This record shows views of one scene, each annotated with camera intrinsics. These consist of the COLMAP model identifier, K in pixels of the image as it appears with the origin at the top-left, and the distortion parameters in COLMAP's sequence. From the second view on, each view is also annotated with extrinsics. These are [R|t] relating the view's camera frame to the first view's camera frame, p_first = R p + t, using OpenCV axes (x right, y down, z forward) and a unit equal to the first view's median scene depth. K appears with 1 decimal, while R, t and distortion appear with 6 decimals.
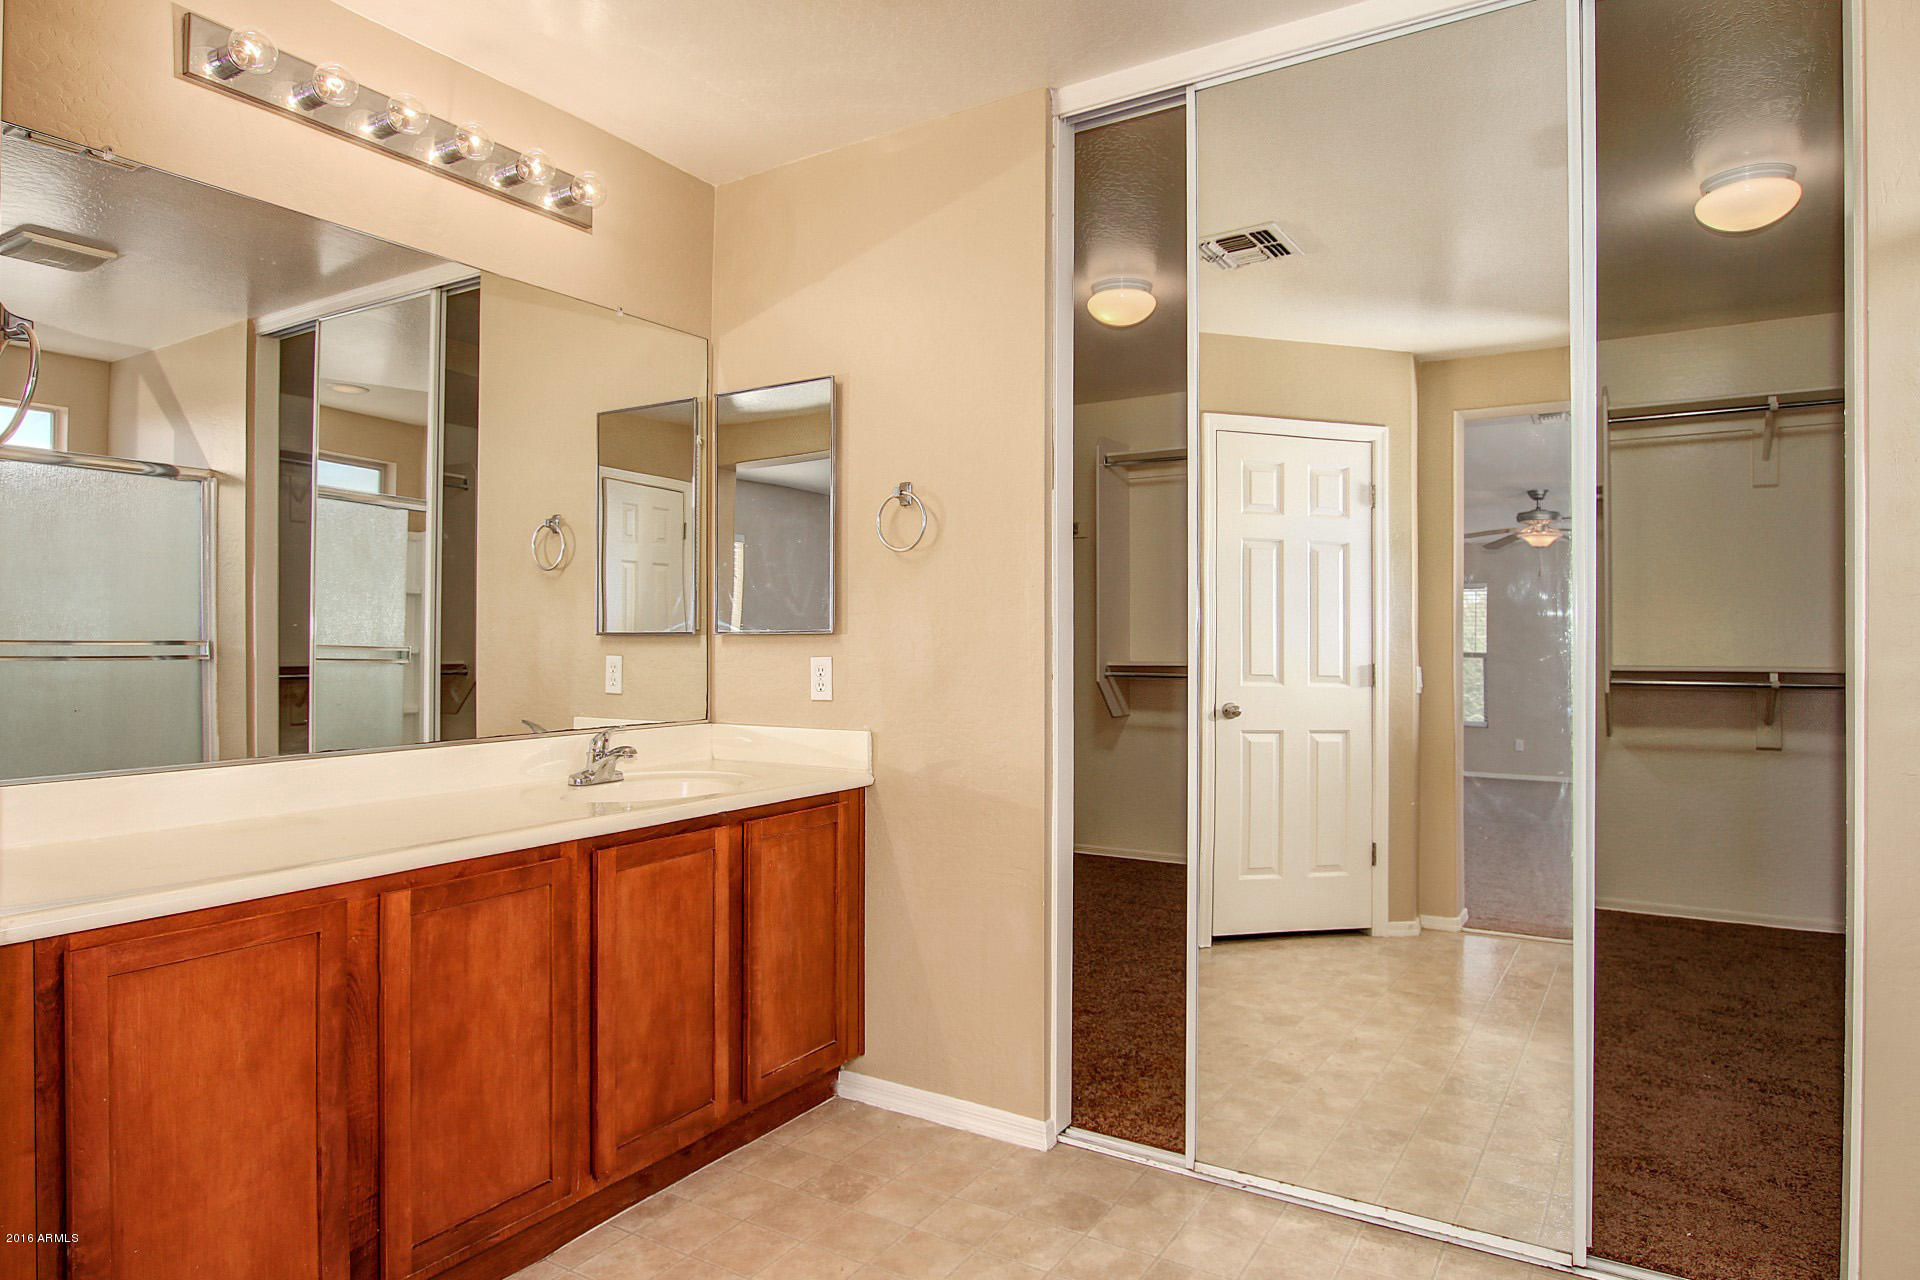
lens RADIAL K [[1110.9, 0, 960.0], [0, 1110.9, 640.0], [0, 0, 1]] dist [-0.024953, 0.000093]
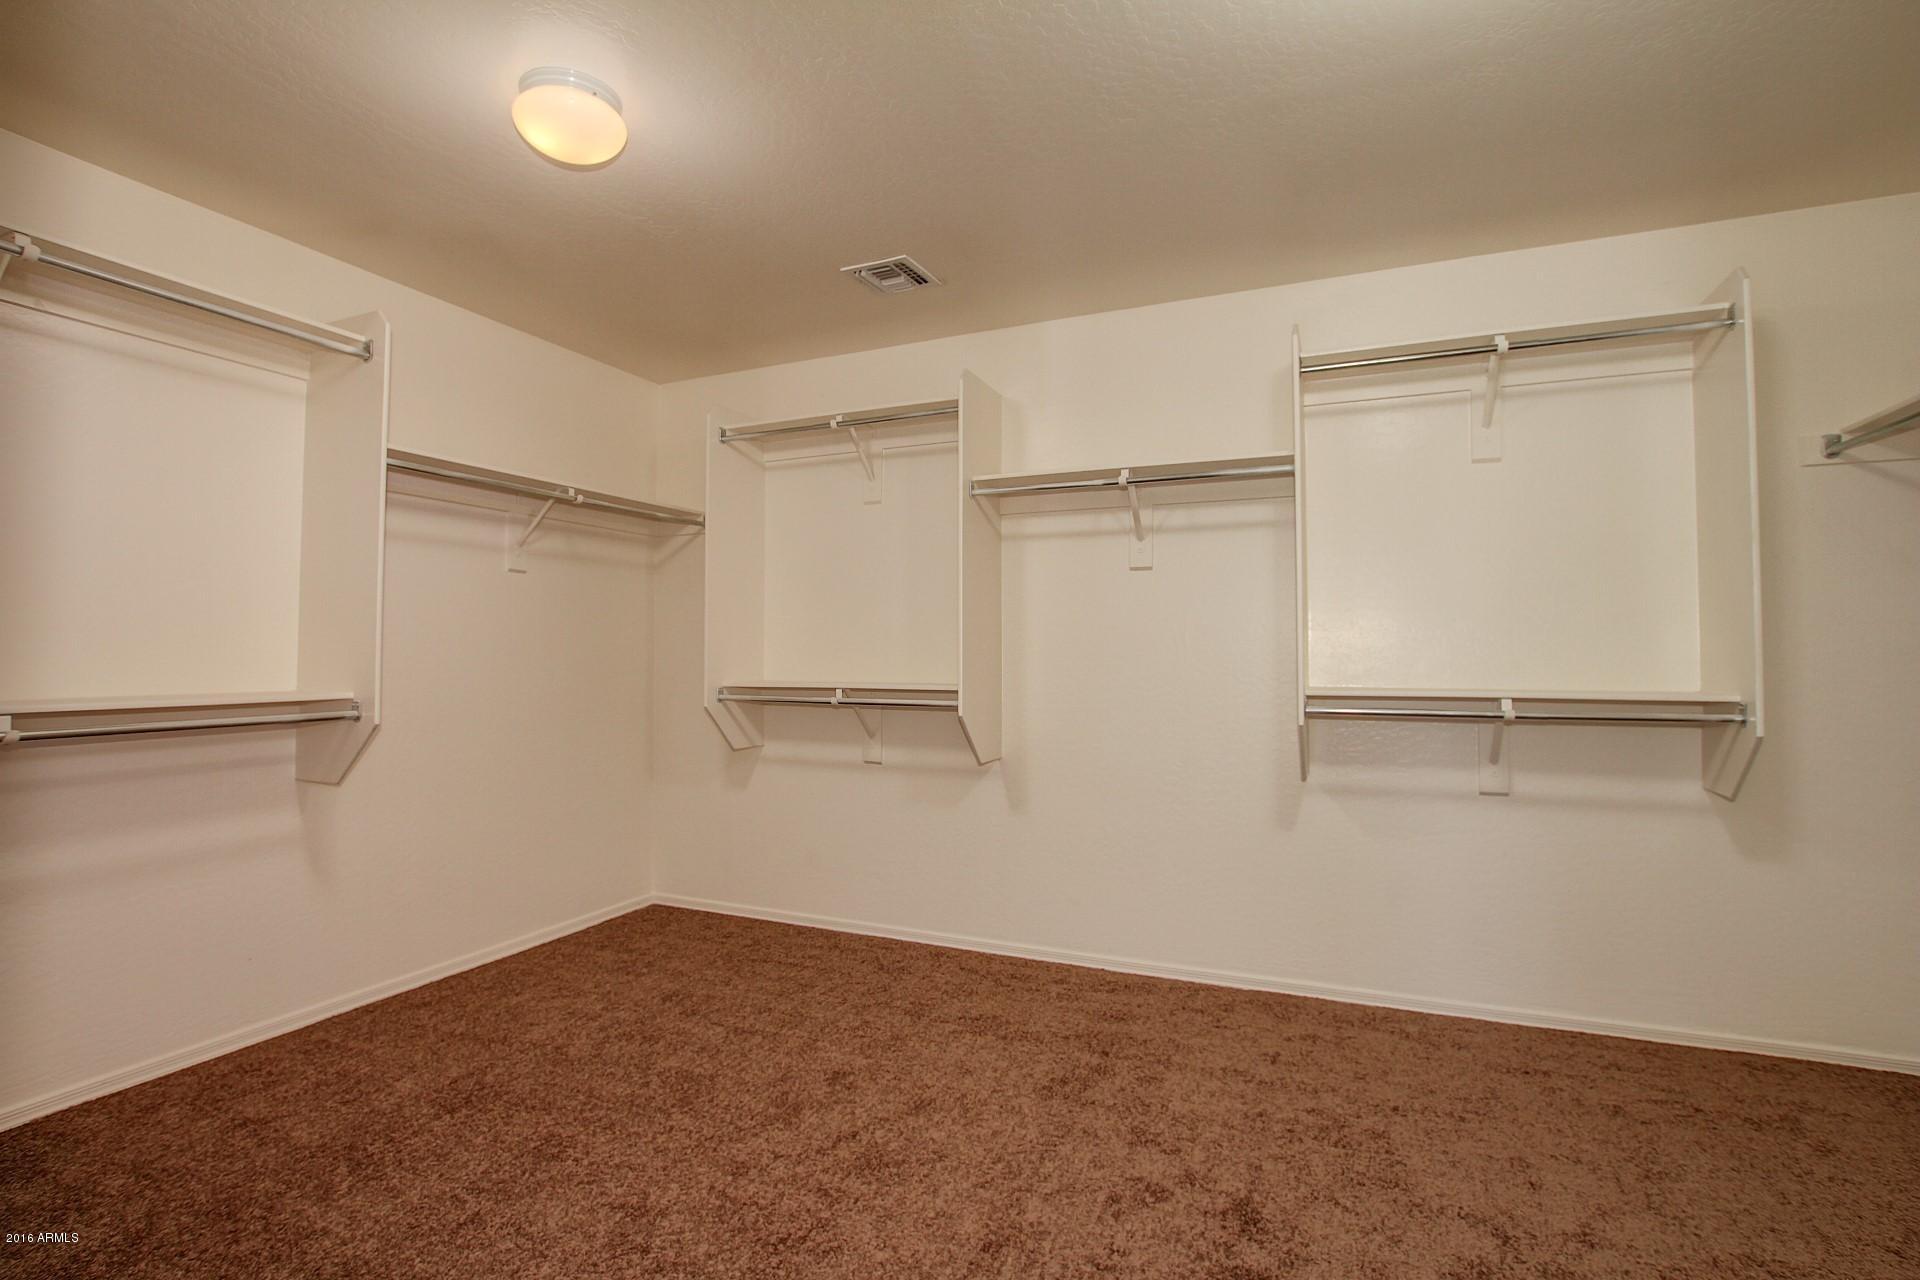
lens RADIAL K [[899.3, 0, 950.7], [0, 899.3, 637.5], [0, 0, 1]] dist [-0.028656, 0.000113]
pose [[0.988320, 0.010726, 0.152012, 0.265733], [-0.005957, 0.999477, -0.031795, 0.010228], [-0.152273, 0.030518, 0.987867, 0.444072]]
